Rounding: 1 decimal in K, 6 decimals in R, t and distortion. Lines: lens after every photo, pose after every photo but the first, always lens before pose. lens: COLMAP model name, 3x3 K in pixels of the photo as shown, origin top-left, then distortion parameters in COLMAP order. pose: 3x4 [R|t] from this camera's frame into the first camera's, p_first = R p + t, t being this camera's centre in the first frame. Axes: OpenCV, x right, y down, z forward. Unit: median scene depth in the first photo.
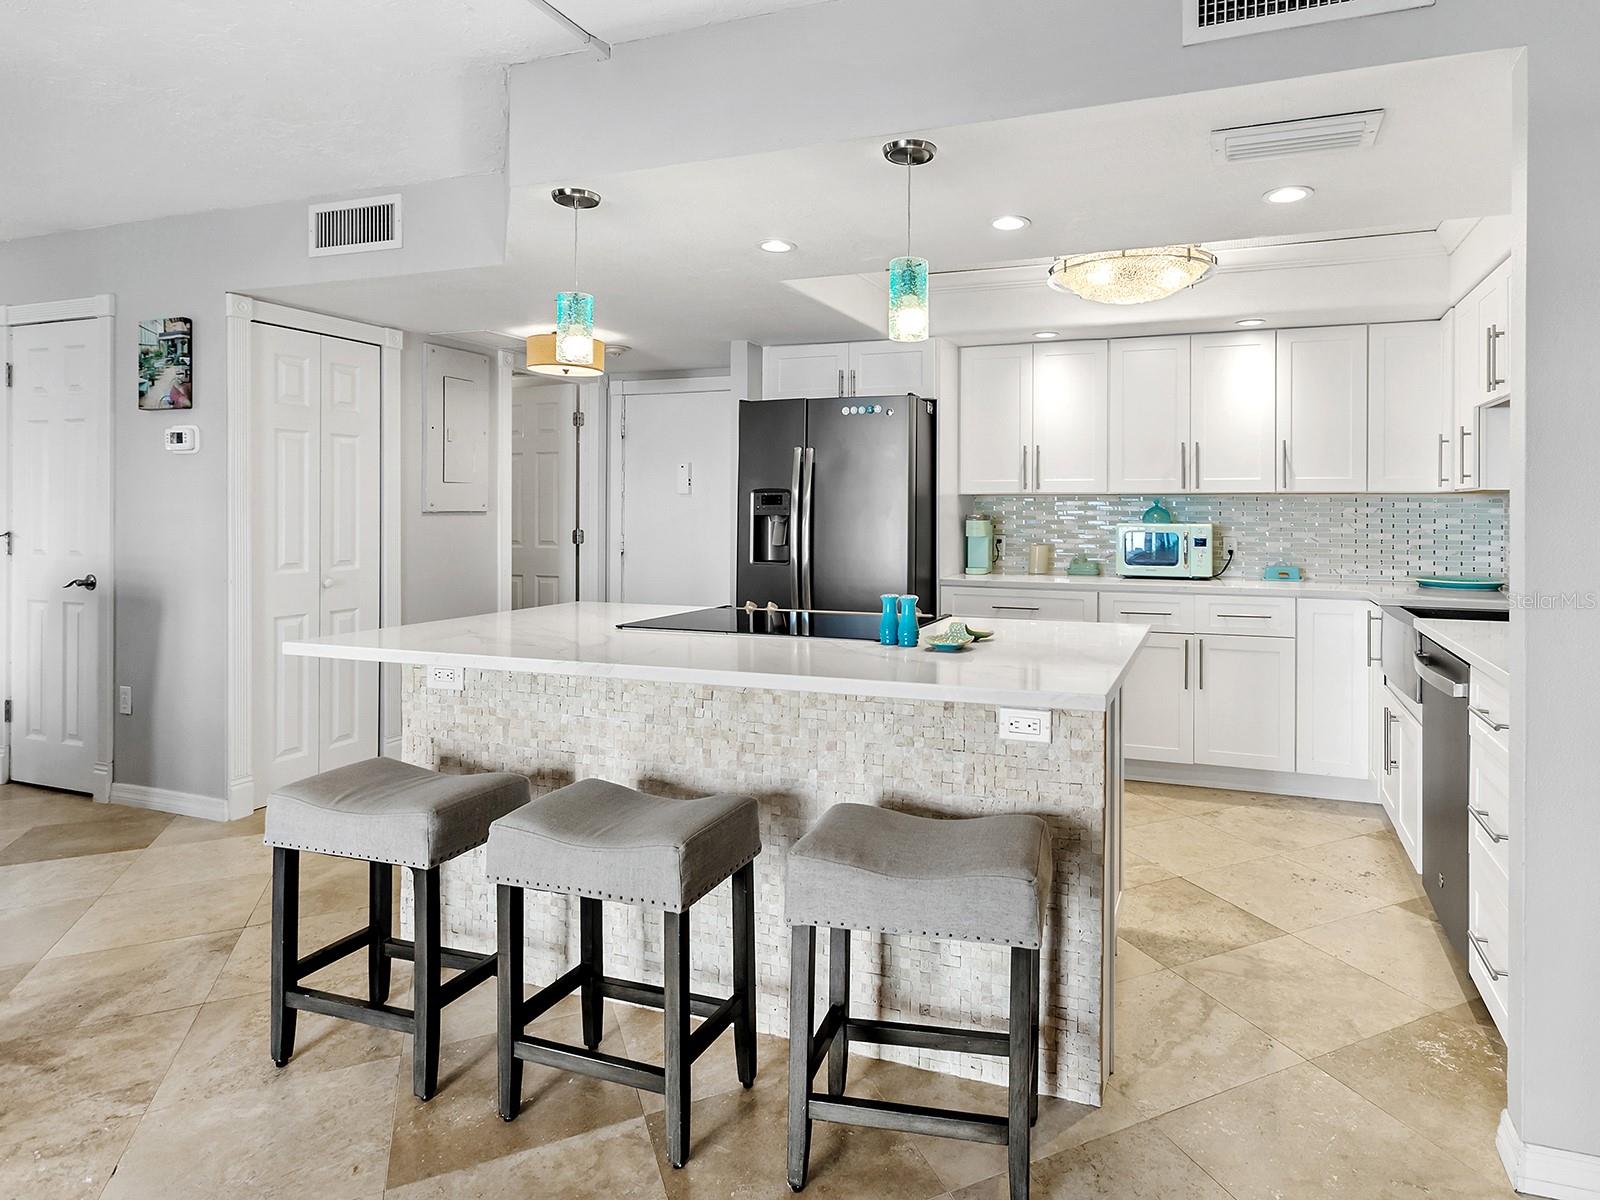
lens RADIAL K [[906.1, 0, 912.5], [0, 906.1, 511.5], [0, 0, 1]] dist [0.004605, 0.002031]
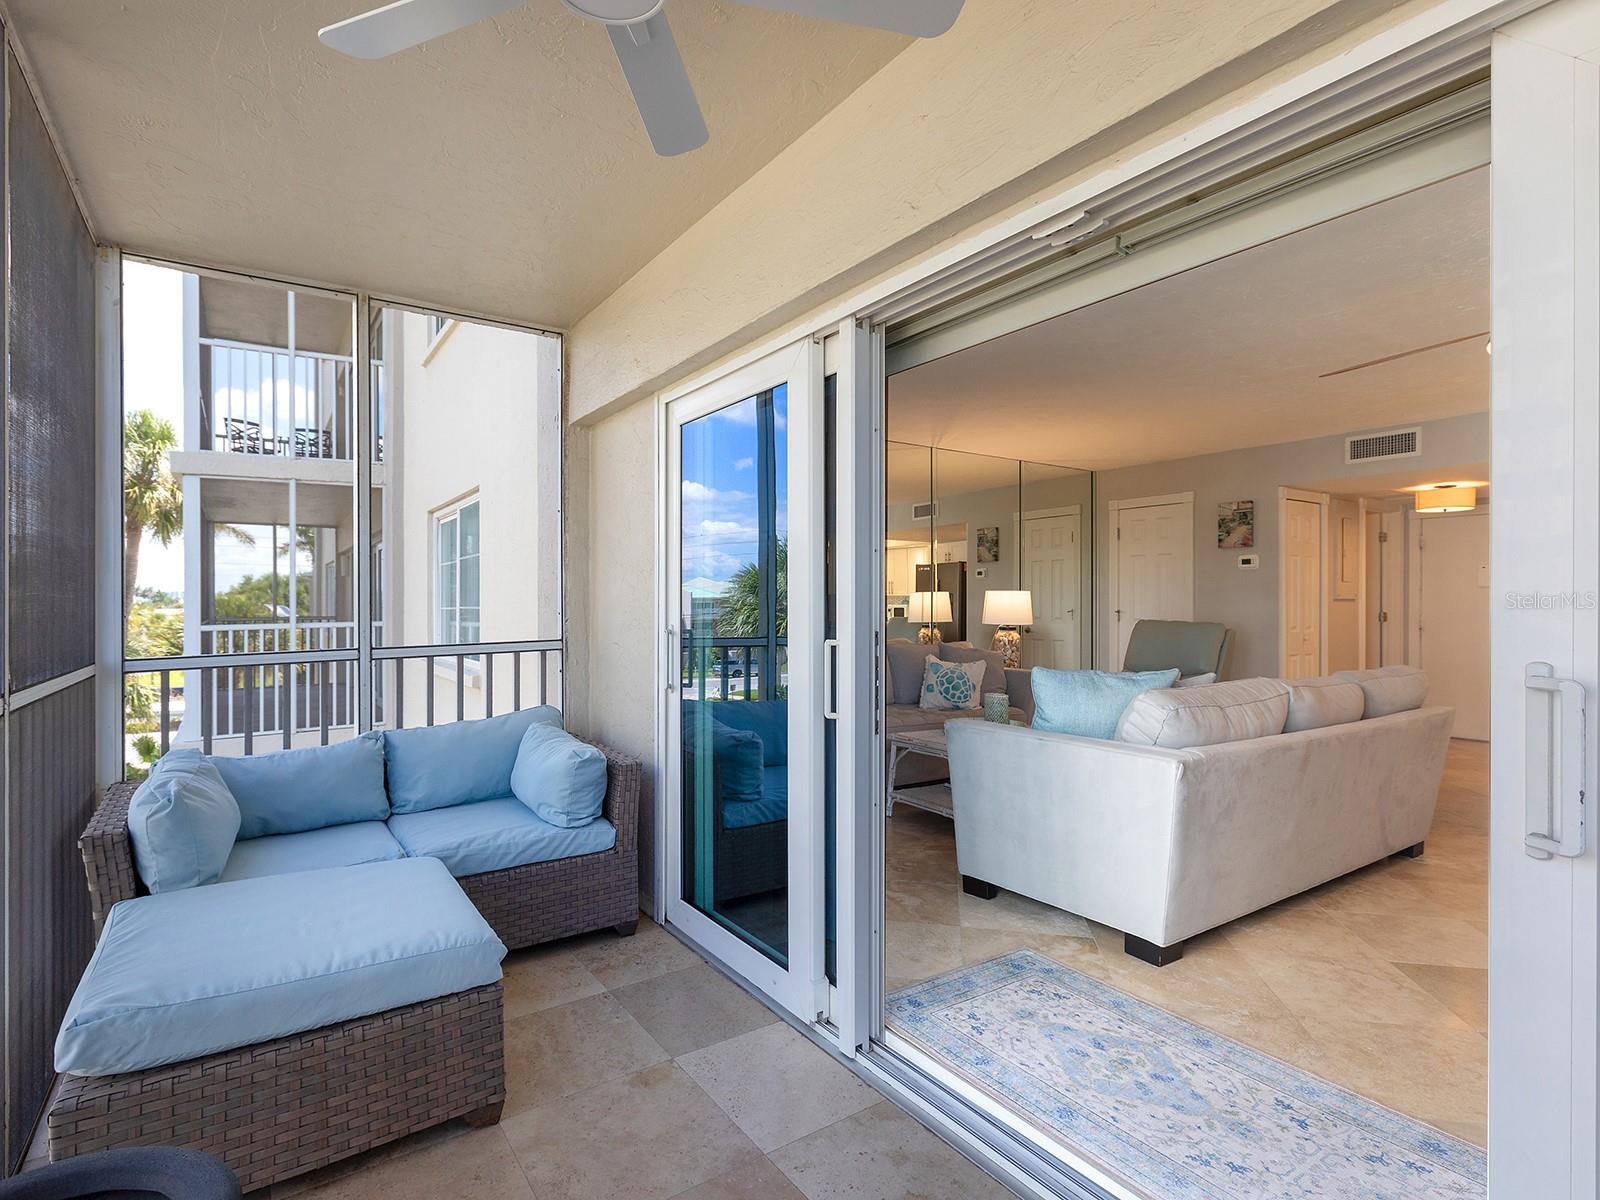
lens RADIAL K [[809.9, 0, 769.5], [0, 809.9, 607.2], [0, 0, 1]] dist [0.001489, 0.000010]
pose [[0.789390, -0.001540, -0.613891, -0.475729], [0.001701, 0.999999, -0.000322, 0.015119], [0.613890, -0.000790, 0.789391, -0.902373]]
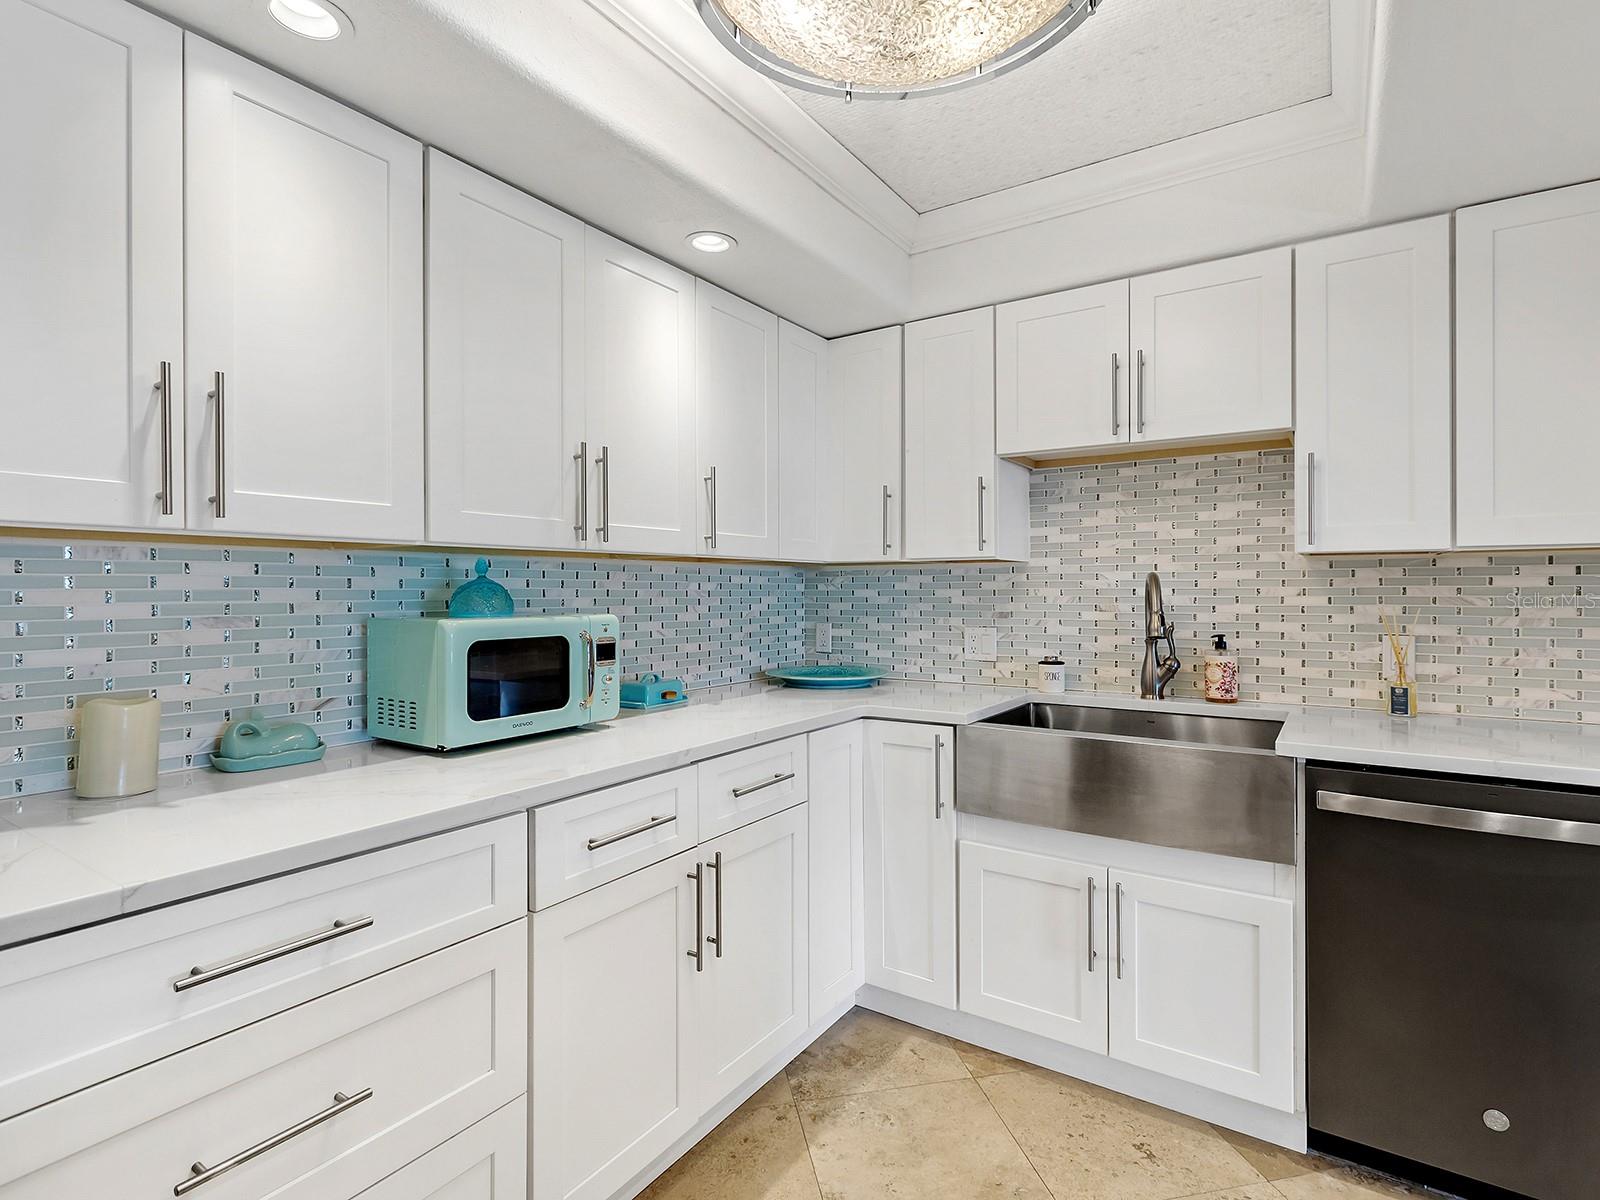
lens RADIAL K [[802.4, 0, 812.7], [0, 802.4, 583.3], [0, 0, 1]] dist [-0.001613, 0.000493]
pose [[0.243519, 0.003906, 0.969888, -0.079799], [0.005561, 0.999970, -0.005424, -0.000038], [-0.969880, 0.006715, 0.243490, 0.808510]]
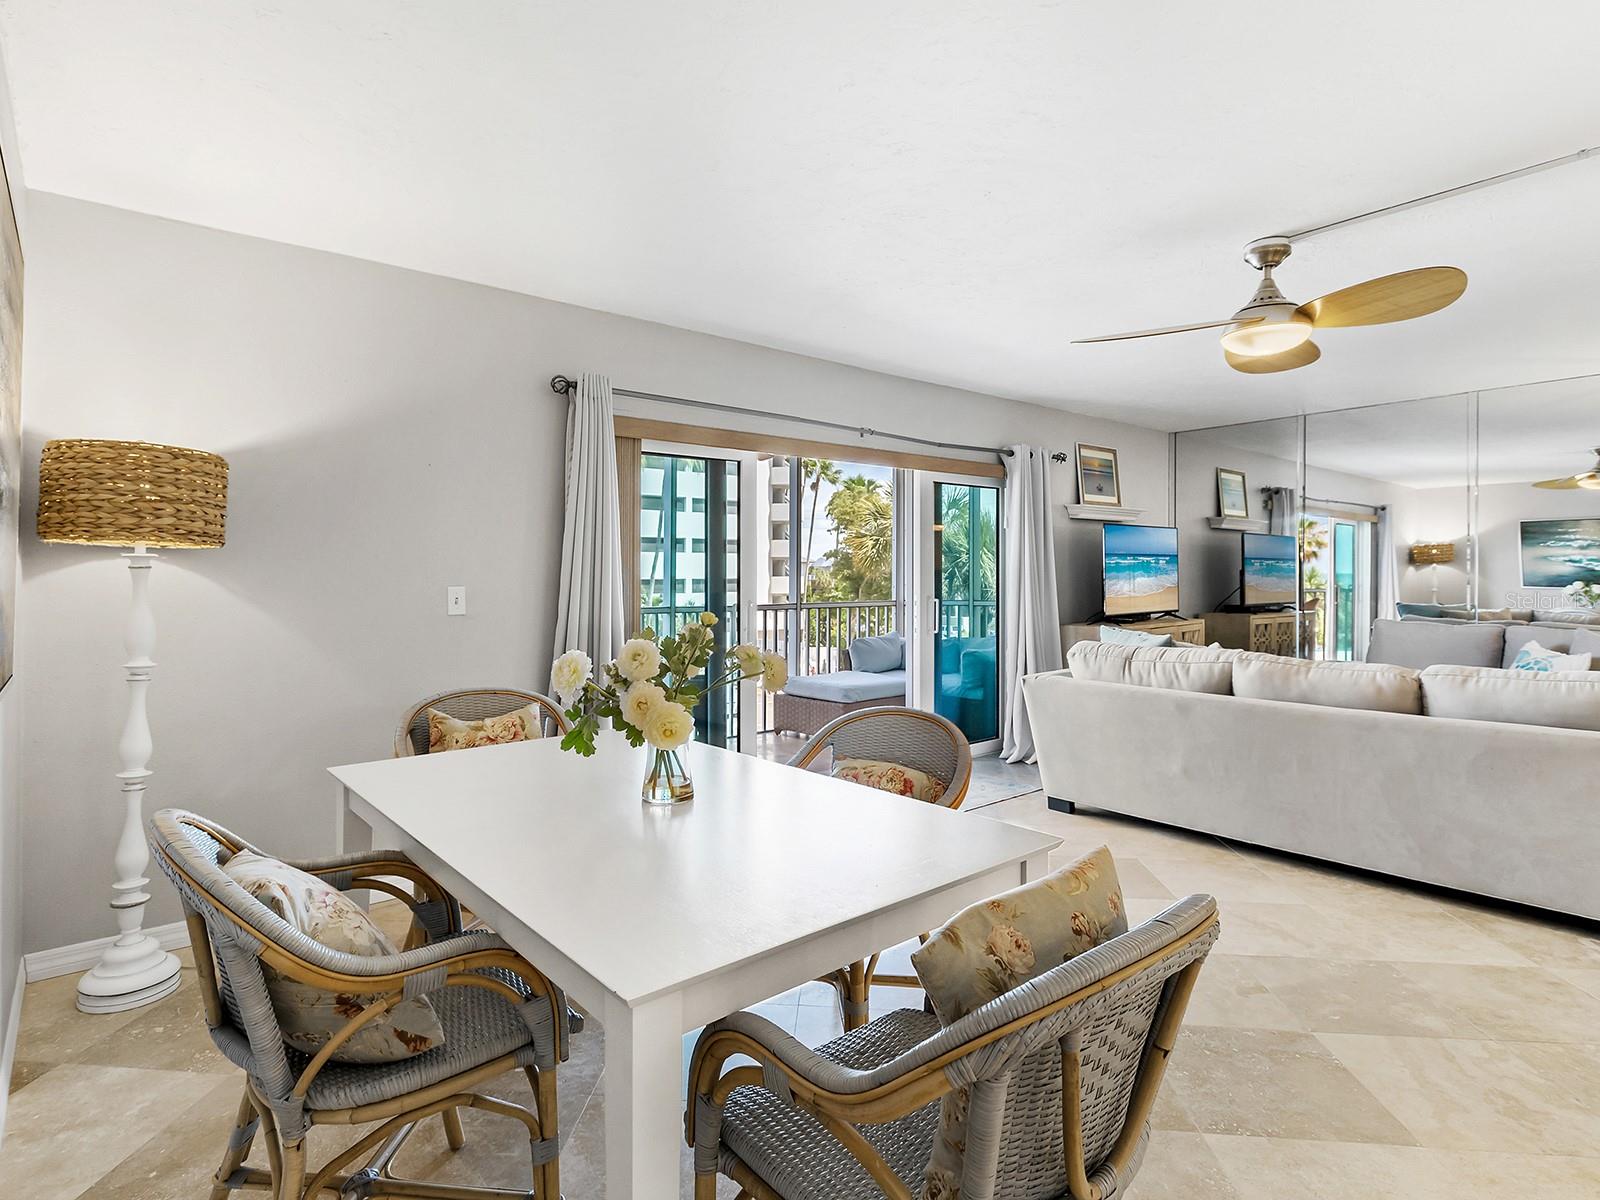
lens RADIAL K [[857.6, 0, 780.6], [0, 857.6, 562.0], [0, 0, 1]] dist [0.000137, -0.000138]
pose [[-0.517711, -0.013549, -0.855448, 0.472318], [0.000320, 0.999871, -0.016031, 0.003634], [0.855555, -0.008573, -0.517641, 0.053853]]
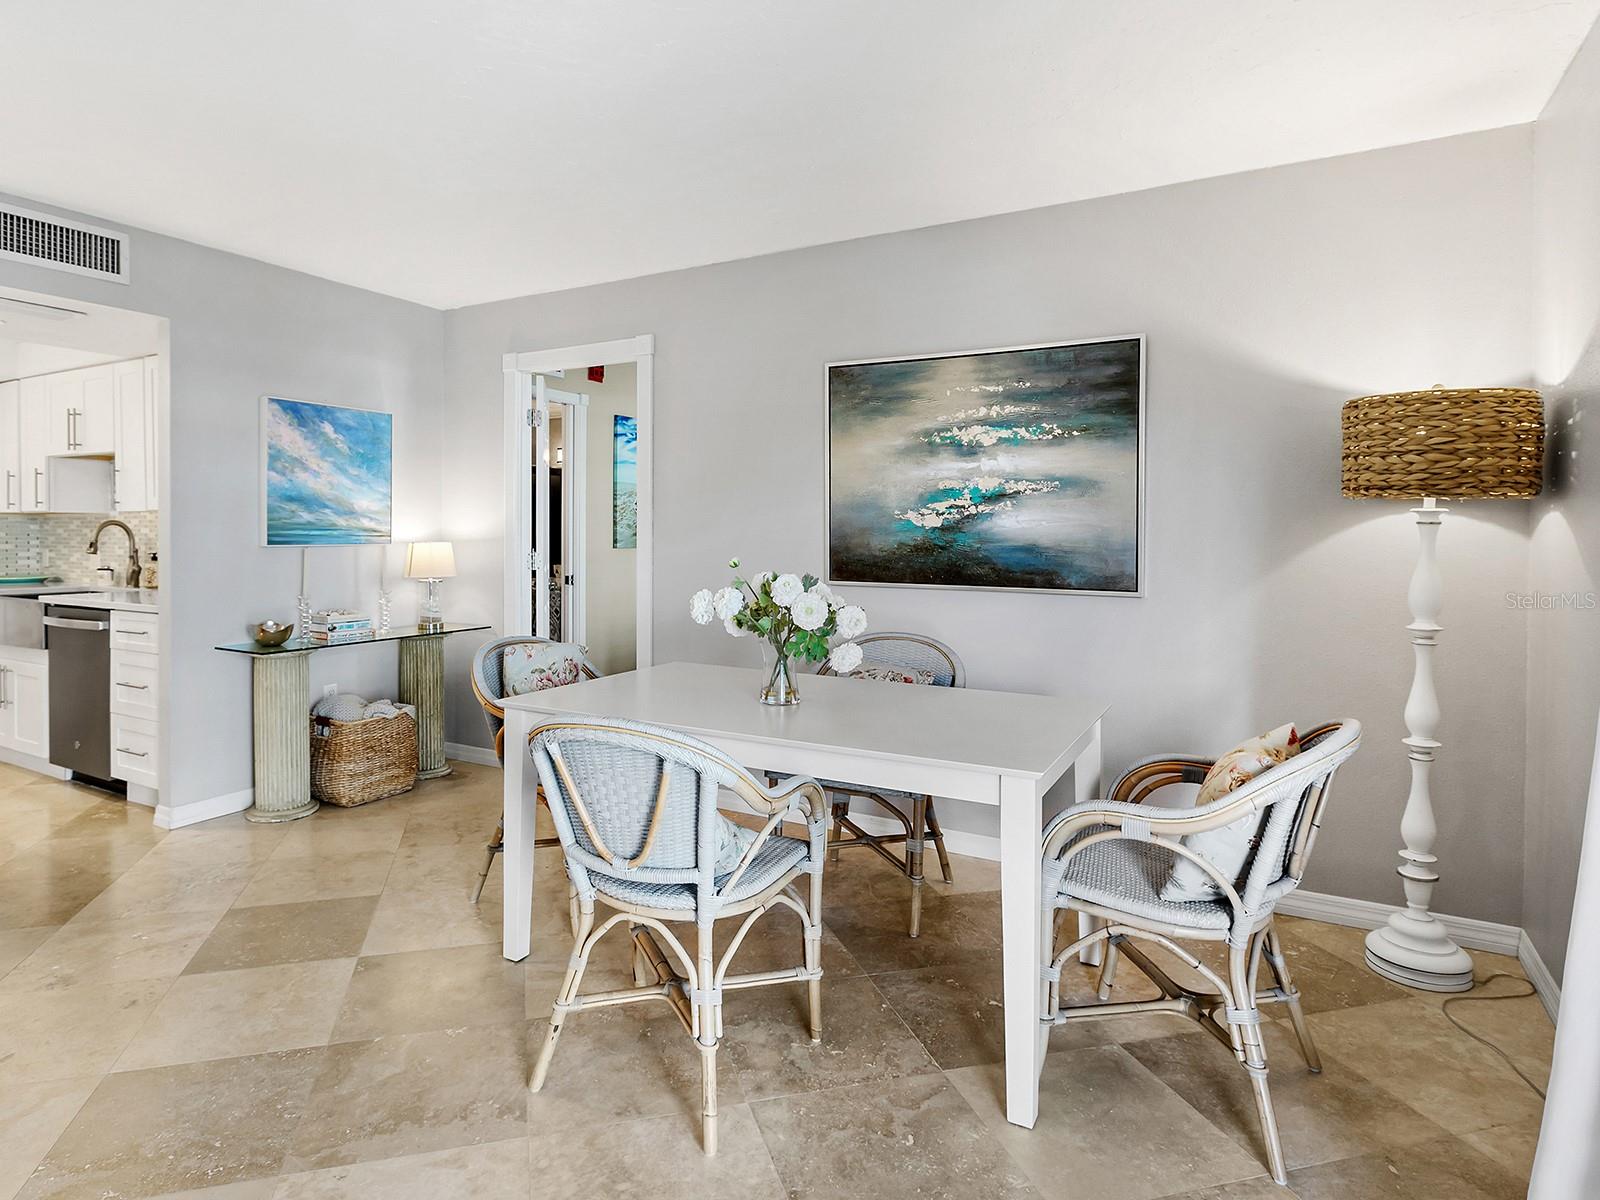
lens RADIAL K [[909.4, 0, 757.5], [0, 909.4, 543.3], [0, 0, 1]] dist [-0.001369, -0.000016]
pose [[0.191722, -0.015893, 0.981321, -0.496715], [-0.000659, 0.999867, 0.016322, 0.001144], [-0.981449, -0.003775, 0.191686, -0.338239]]
